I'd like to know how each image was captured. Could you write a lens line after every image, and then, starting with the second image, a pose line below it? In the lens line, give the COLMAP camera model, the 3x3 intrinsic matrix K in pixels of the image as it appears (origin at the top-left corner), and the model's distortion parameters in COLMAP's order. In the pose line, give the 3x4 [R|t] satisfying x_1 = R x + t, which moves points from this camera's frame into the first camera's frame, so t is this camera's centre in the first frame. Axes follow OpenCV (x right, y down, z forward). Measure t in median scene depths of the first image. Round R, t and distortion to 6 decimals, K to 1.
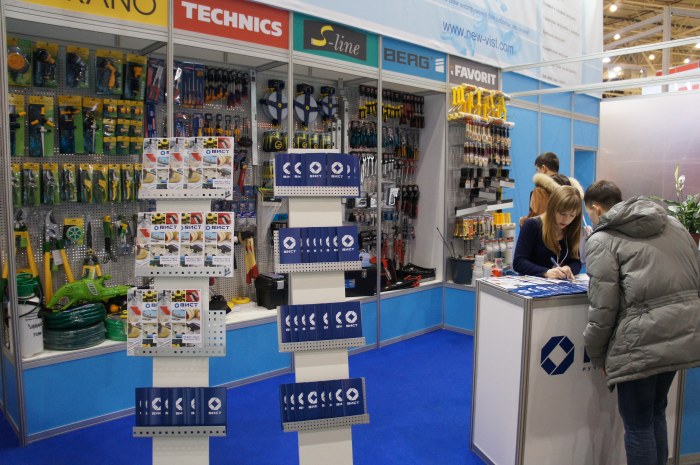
lens RADIAL K [[553.4, 0, 351.7], [0, 553.4, 231.1], [0, 0, 1]] dist [-0.123662, 0.032035]
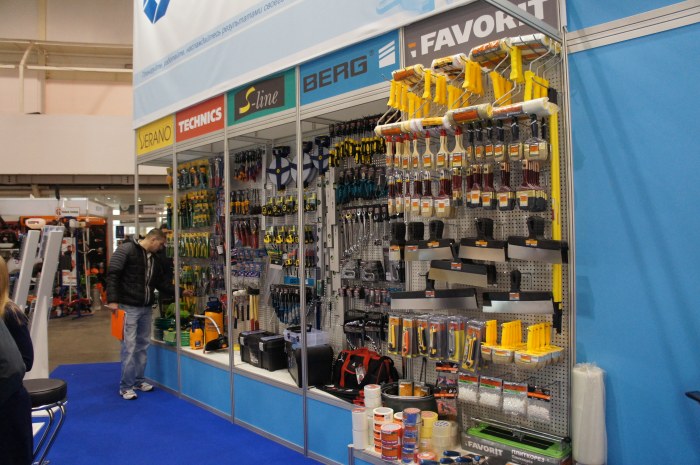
lens RADIAL K [[553.4, 0, 349.1], [0, 553.4, 227.4], [0, 0, 1]] dist [-0.123662, 0.032035]
pose [[0.007754, -0.012036, -0.999897, 0.856365], [-0.064825, 0.997818, -0.012514, -0.114787], [0.997866, 0.064916, 0.006957, 1.080437]]
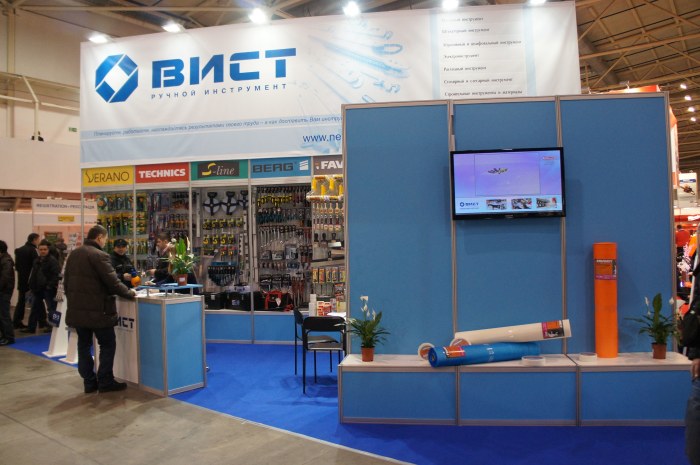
lens RADIAL K [[553.4, 0, 349.0], [0, 553.4, 235.0], [0, 0, 1]] dist [-0.123662, 0.032035]
pose [[0.601527, -0.017926, -0.798652, 1.612327], [-0.047872, 0.997143, -0.058437, -0.034754], [0.797417, 0.073384, 0.598950, 0.229489]]
